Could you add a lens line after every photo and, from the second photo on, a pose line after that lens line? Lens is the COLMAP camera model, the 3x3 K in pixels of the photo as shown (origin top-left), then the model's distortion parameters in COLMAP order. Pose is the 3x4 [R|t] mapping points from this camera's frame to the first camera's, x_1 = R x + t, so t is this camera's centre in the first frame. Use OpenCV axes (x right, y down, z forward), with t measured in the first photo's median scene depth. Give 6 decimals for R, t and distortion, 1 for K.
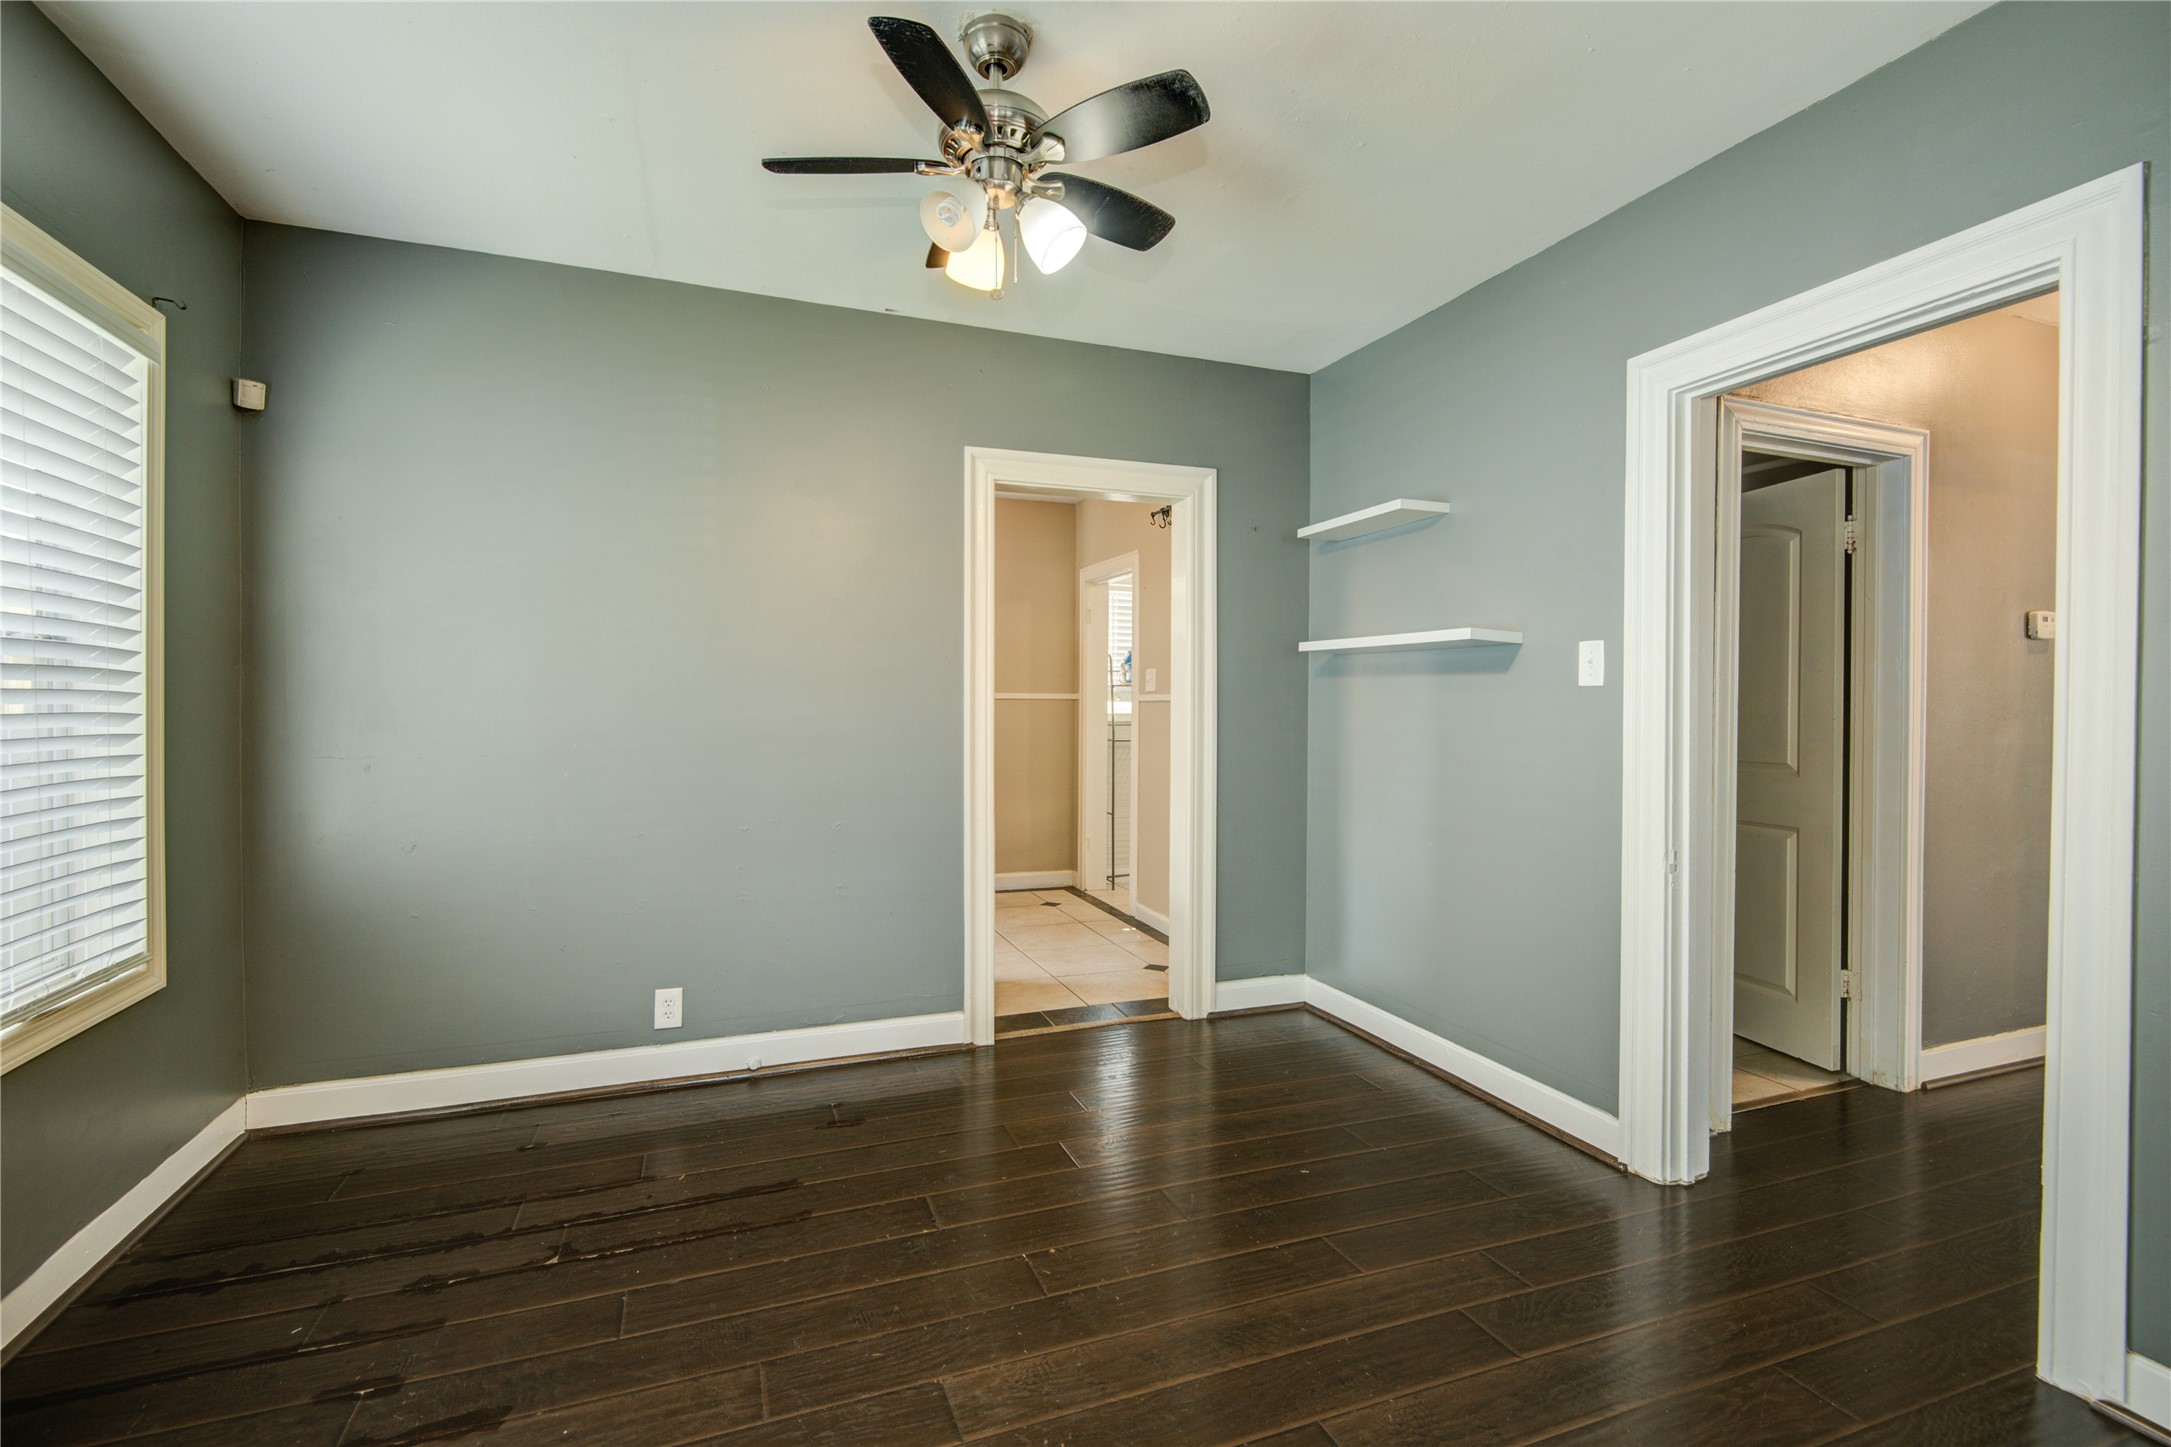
lens RADIAL K [[974.9, 0, 1085.5], [0, 974.9, 723.5], [0, 0, 1]] dist [0.003312, 0.000173]
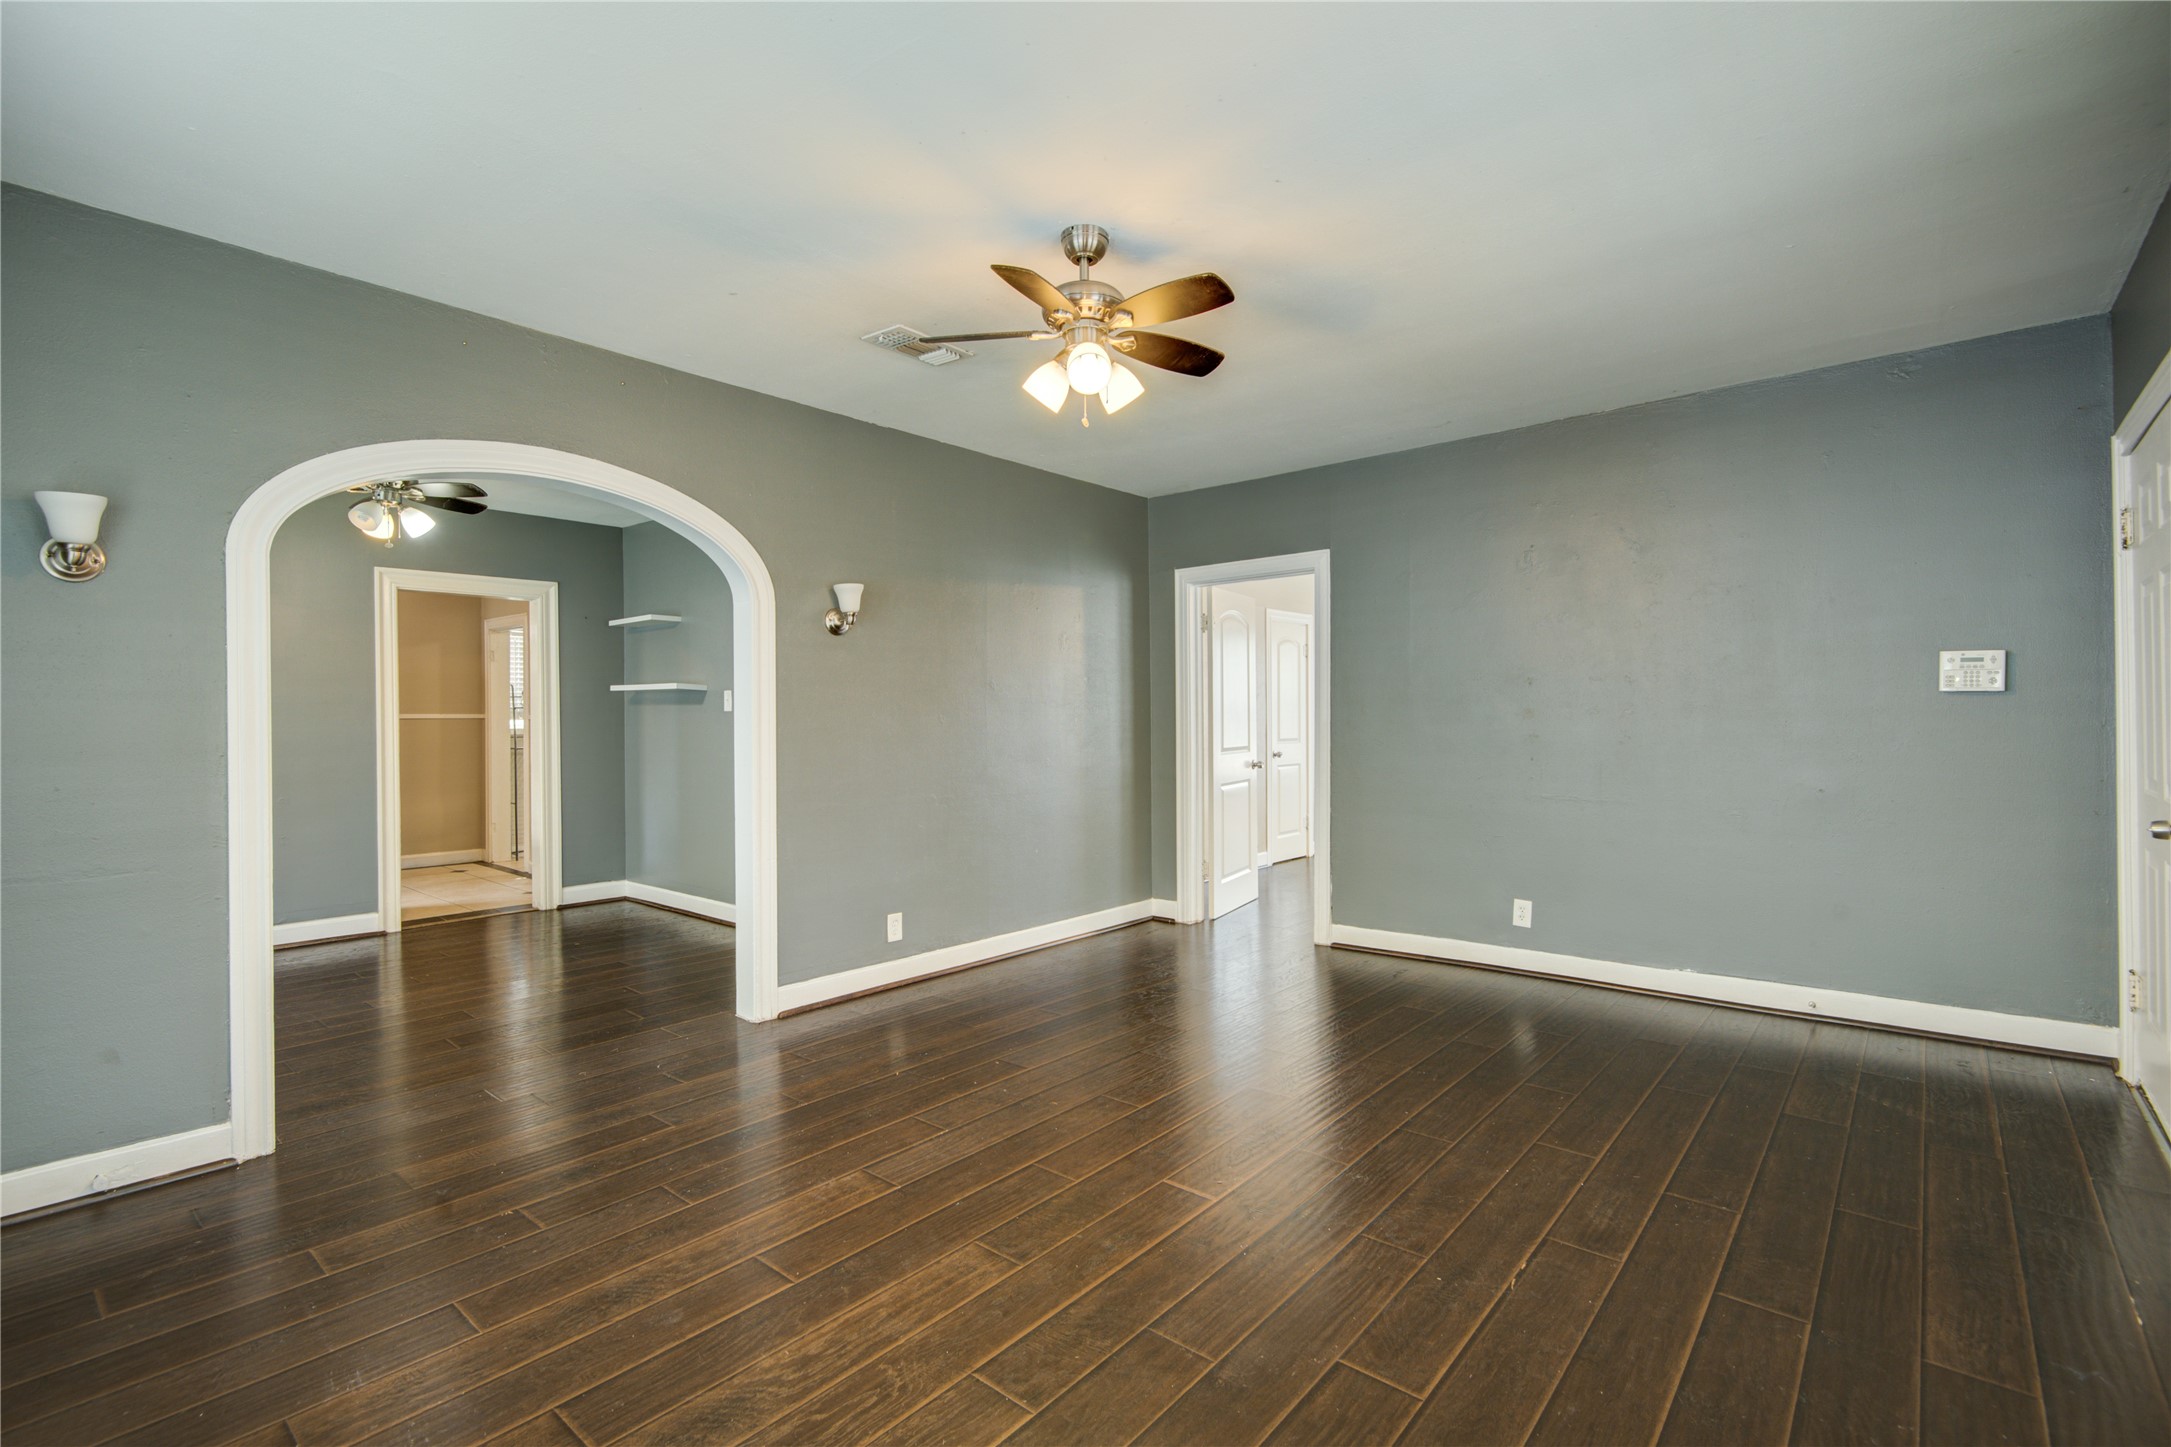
lens RADIAL K [[974.9, 0, 1085.5], [0, 974.9, 723.5], [0, 0, 1]] dist [0.003312, 0.000173]
pose [[0.878160, -0.013022, 0.478190, 0.121674], [0.019470, 0.999774, -0.008529, 0.015392], [-0.477971, 0.016800, 0.878215, -0.891853]]
